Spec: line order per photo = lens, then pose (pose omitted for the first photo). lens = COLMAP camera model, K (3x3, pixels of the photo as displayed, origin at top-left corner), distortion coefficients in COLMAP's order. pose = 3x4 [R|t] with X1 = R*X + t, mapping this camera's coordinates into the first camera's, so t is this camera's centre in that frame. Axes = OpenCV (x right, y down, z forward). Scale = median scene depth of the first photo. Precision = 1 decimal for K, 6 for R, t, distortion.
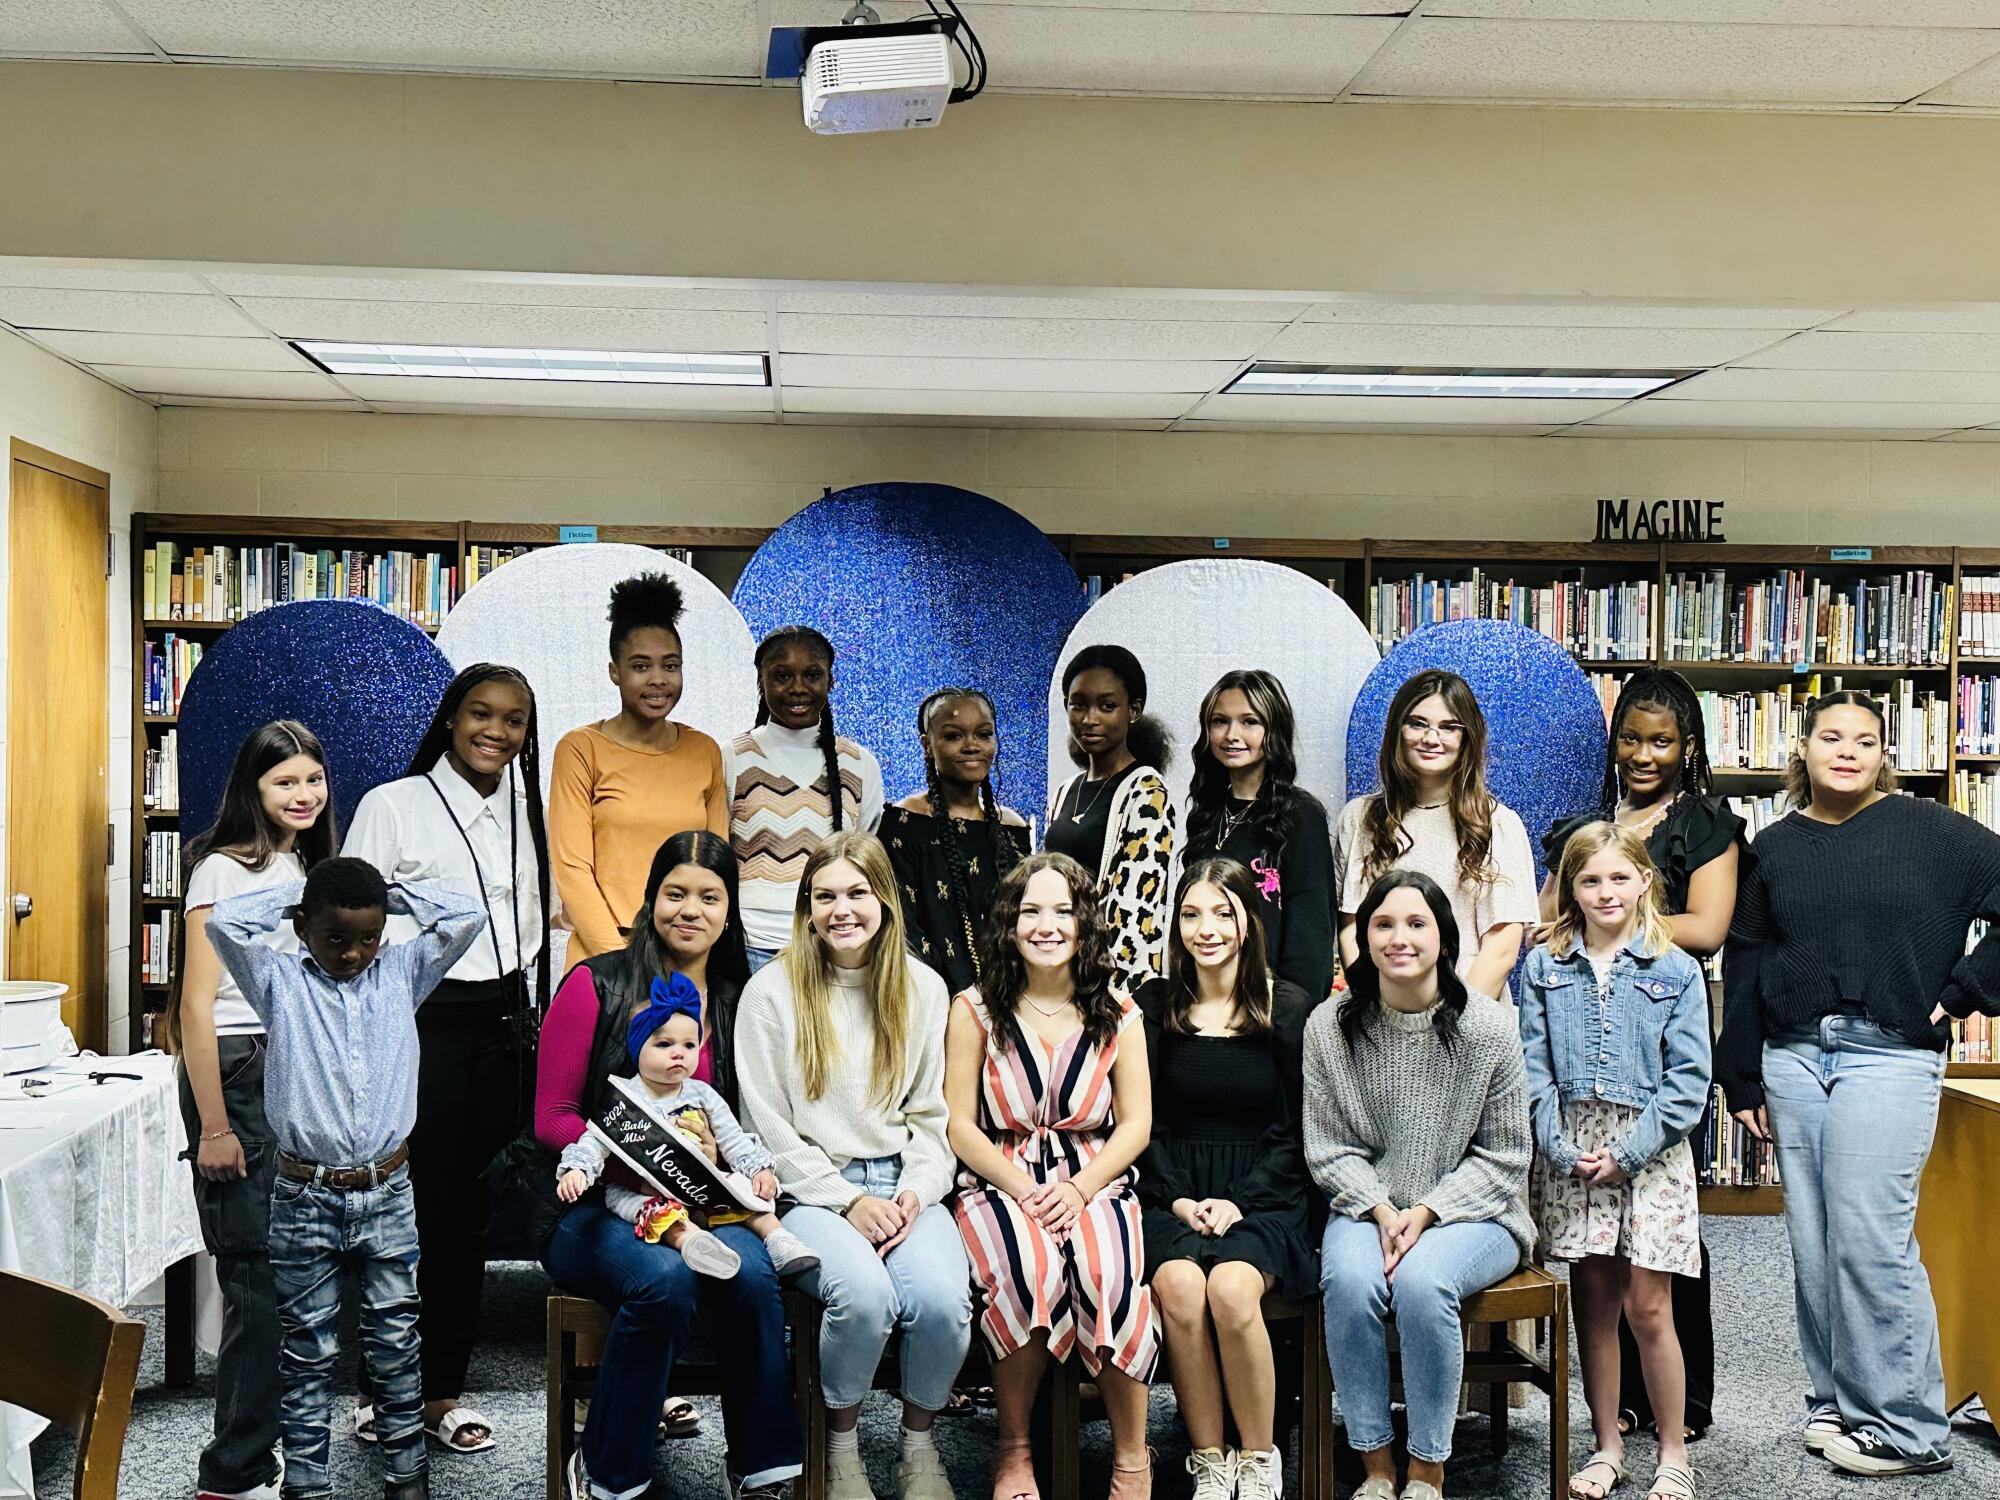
lens RADIAL K [[2642.3, 0, 1001.9], [0, 2642.3, 768.1], [0, 0, 1]] dist [0.125478, 0.000000]
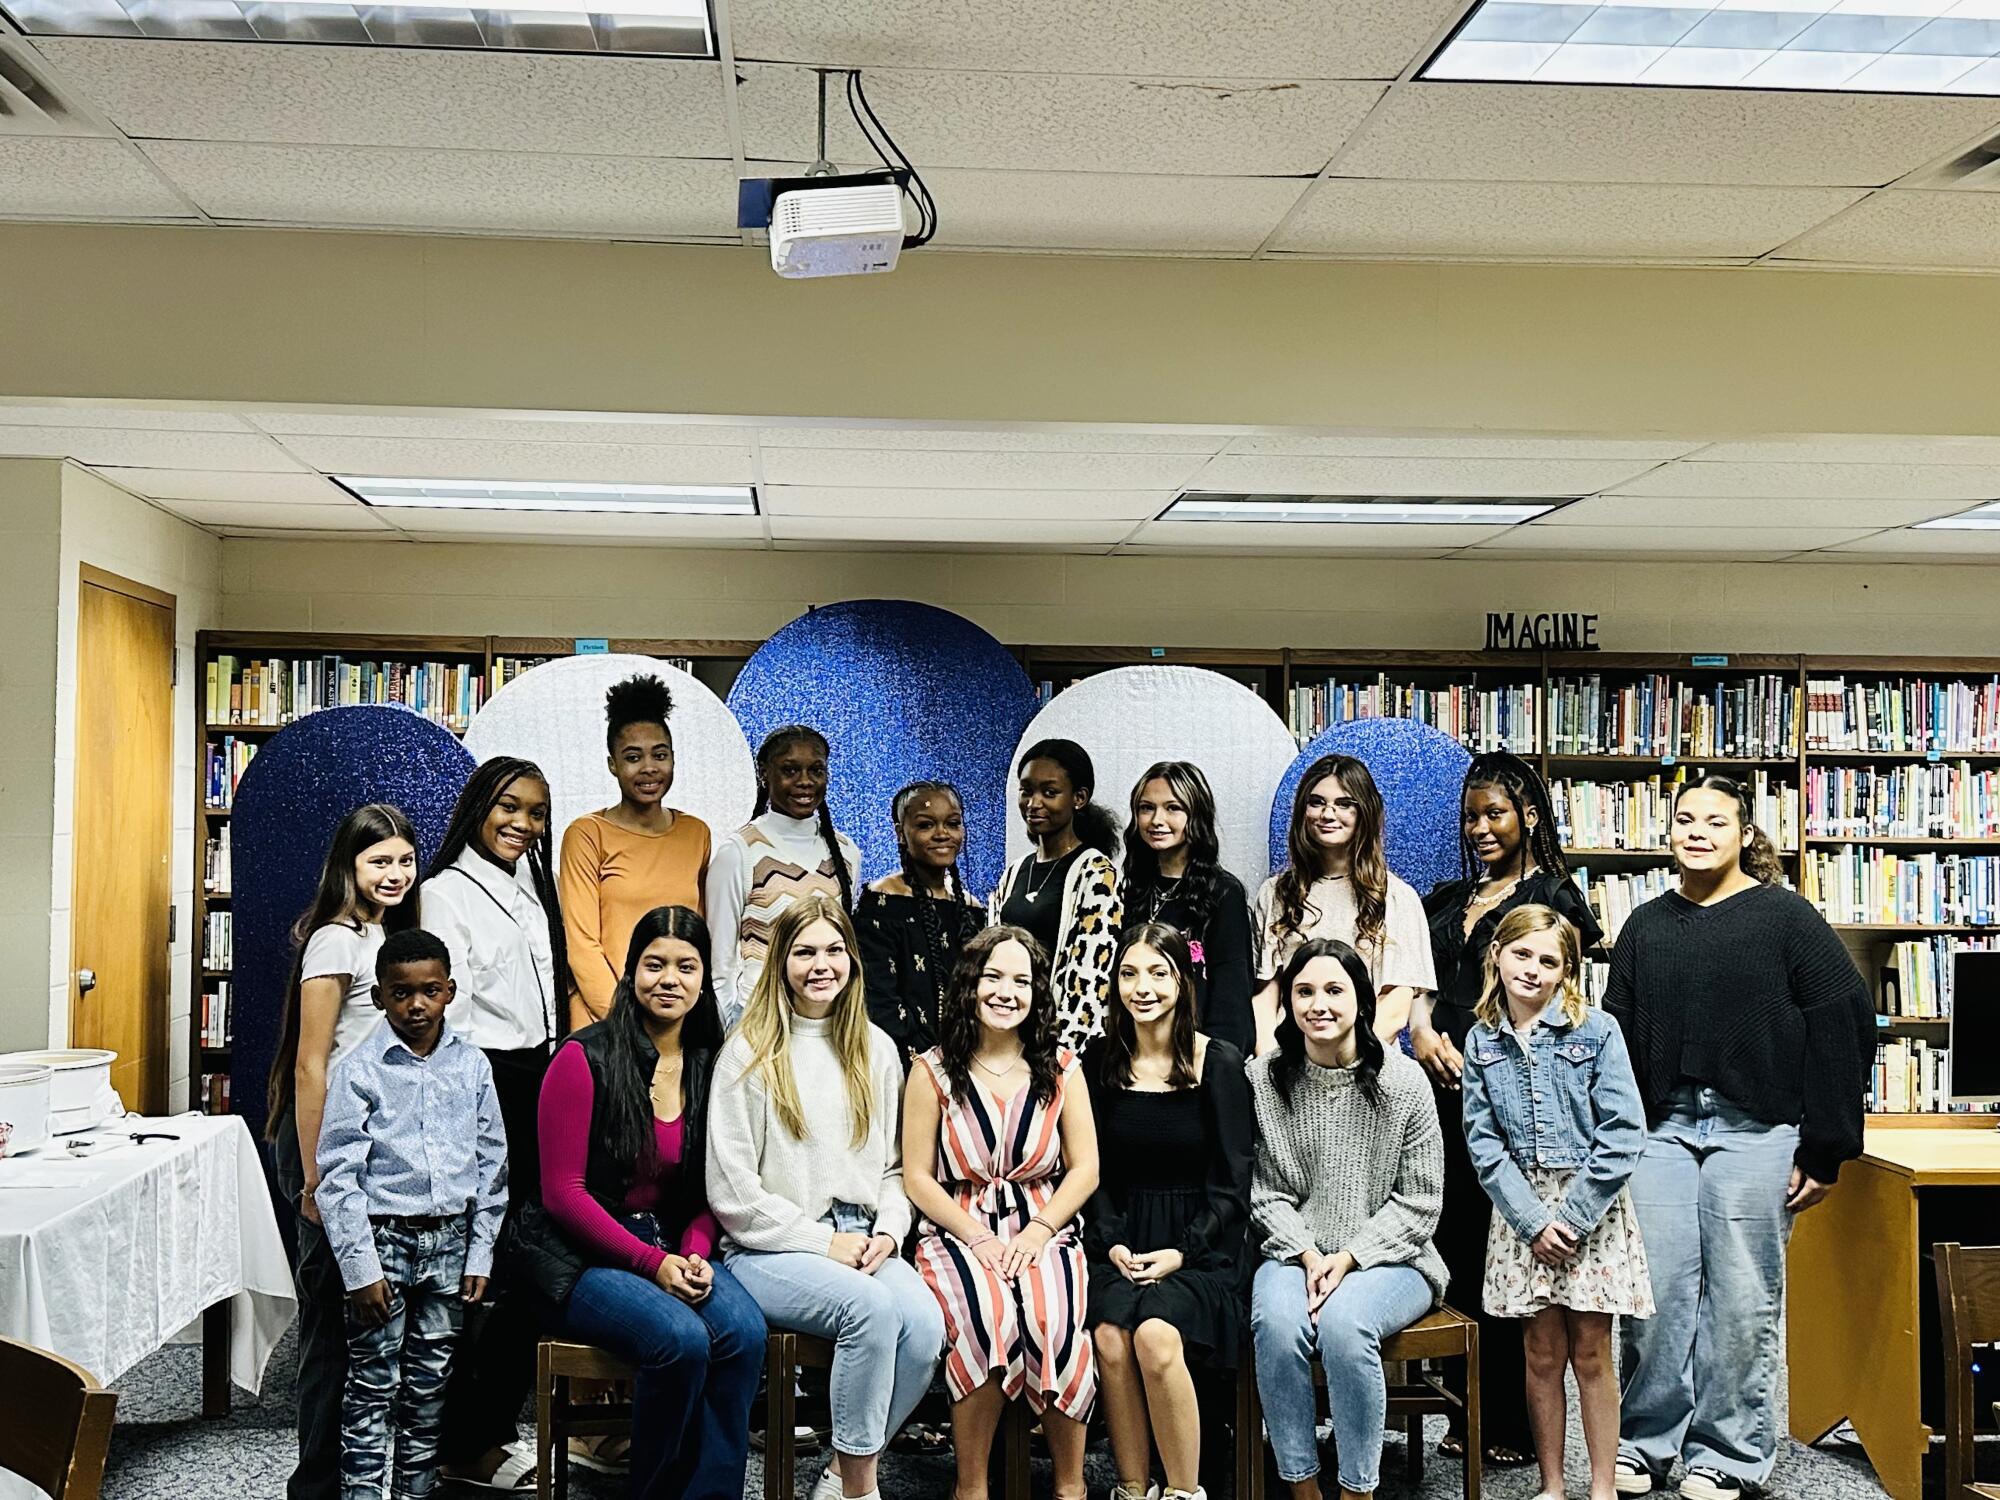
lens RADIAL K [[2227.0, 0, 985.2], [0, 2227.0, 762.4], [0, 0, 1]] dist [0.119565, 0.000000]
pose [[0.999987, -0.004307, 0.002874, 0.005915], [0.004417, 0.999215, -0.039363, -0.000225], [-0.002702, 0.039375, 0.999221, 0.045446]]
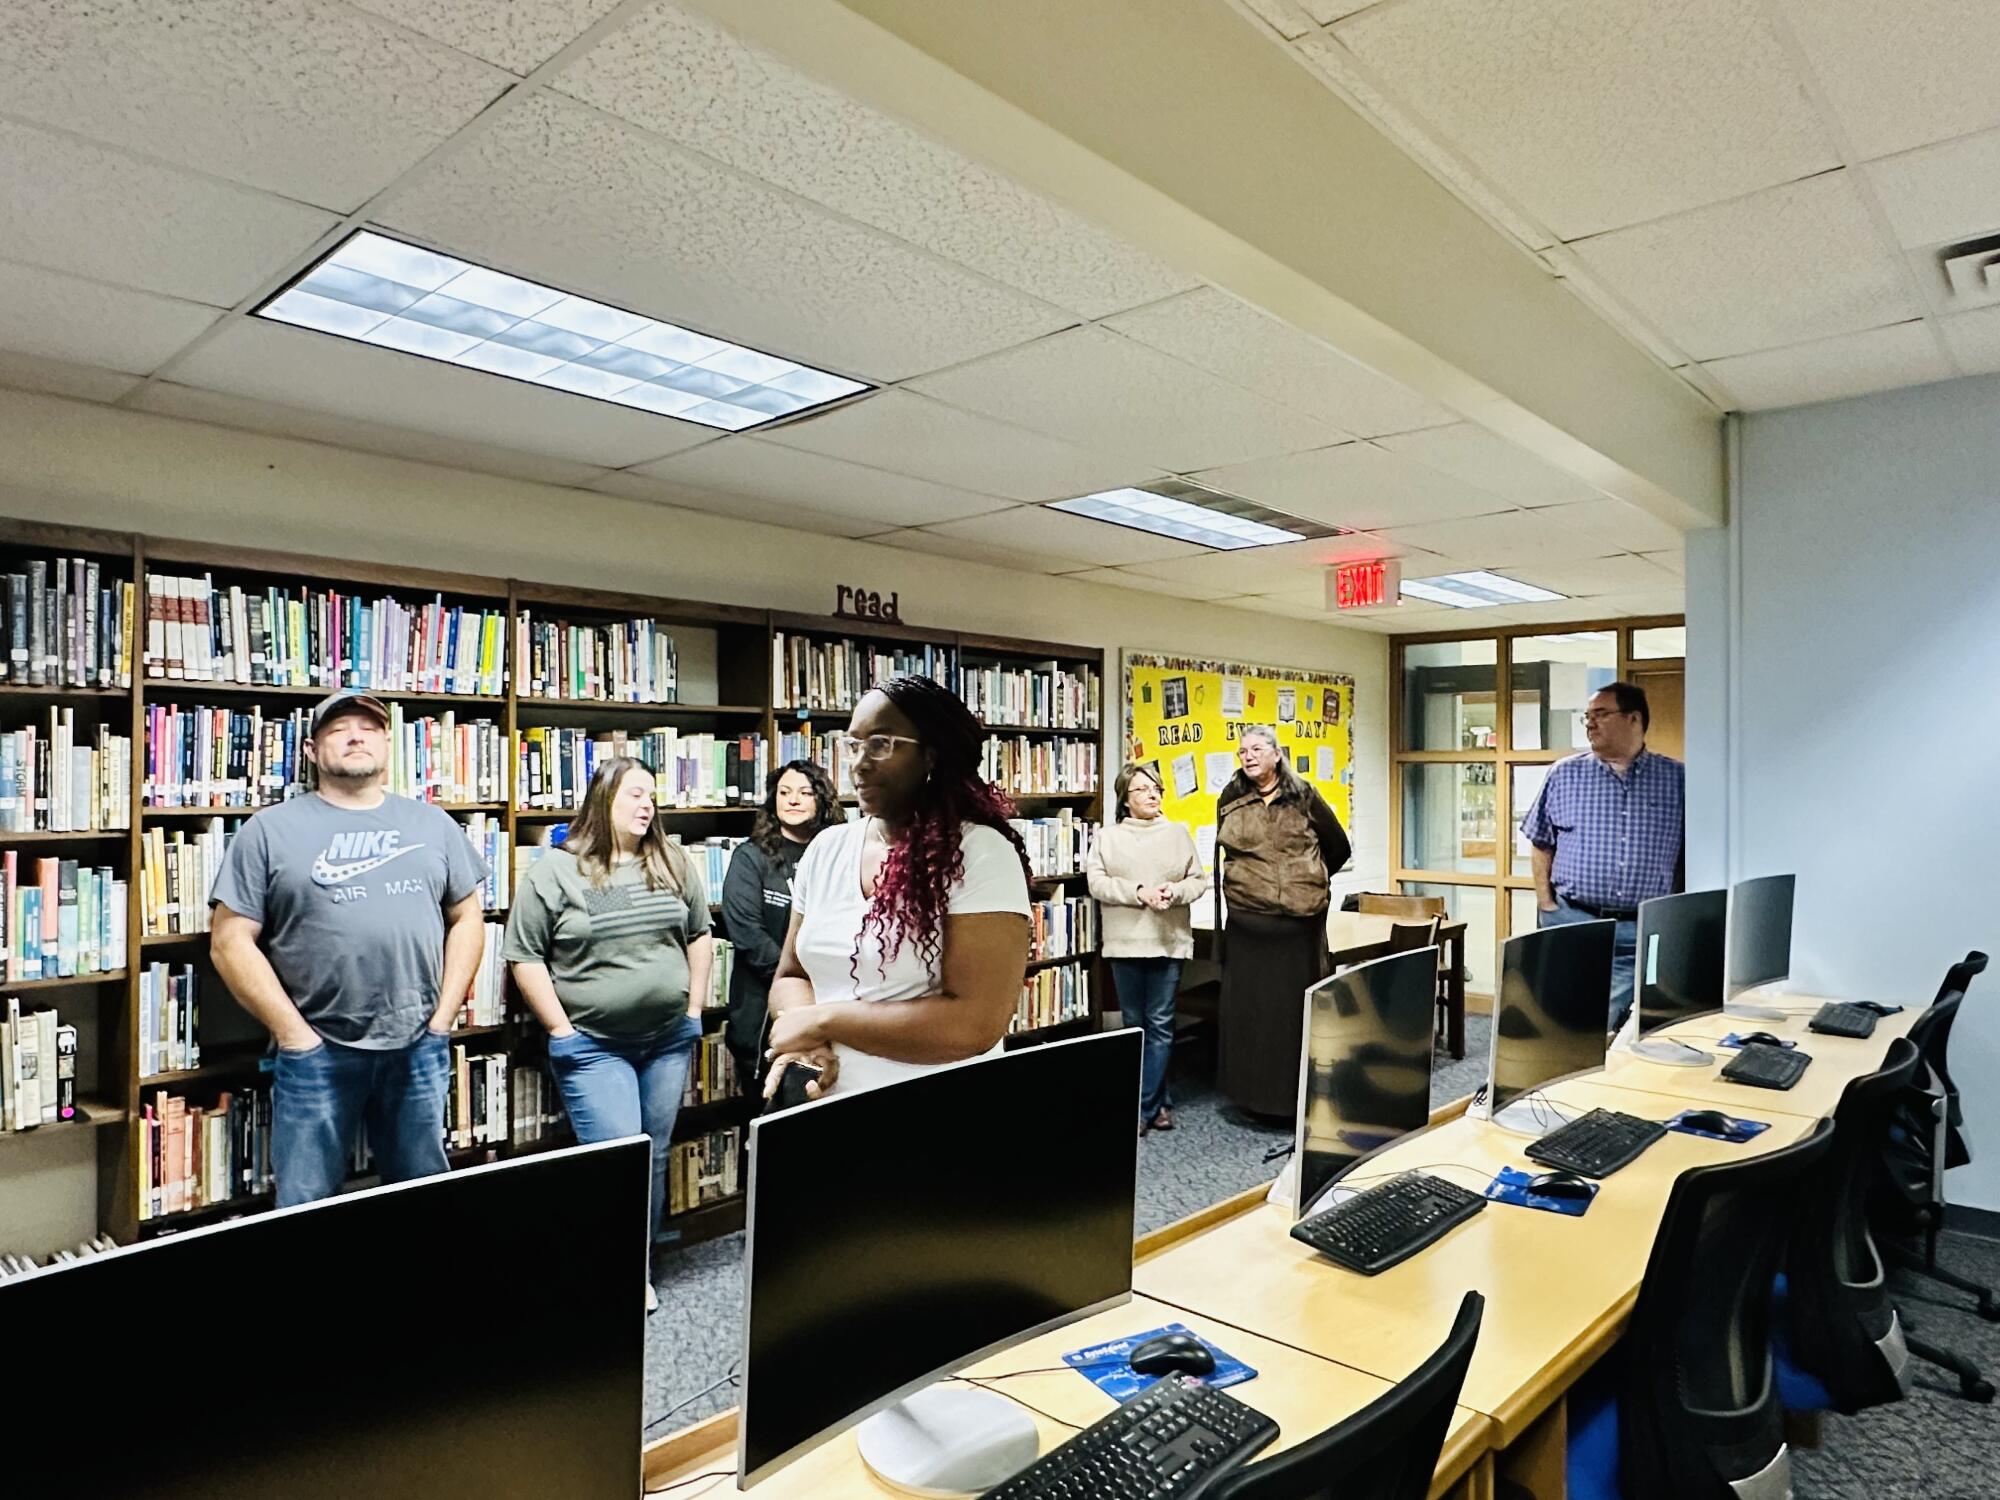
lens RADIAL K [[1200.8, 0, 1005.0], [0, 1200.8, 745.4], [0, 0, 1]] dist [-0.004470, -0.004889]
pose [[0.751529, 0.006460, 0.659669, 0.331465], [0.028202, 0.998723, -0.041911, -0.001747], [-0.659097, 0.050101, 0.750387, 0.616076]]
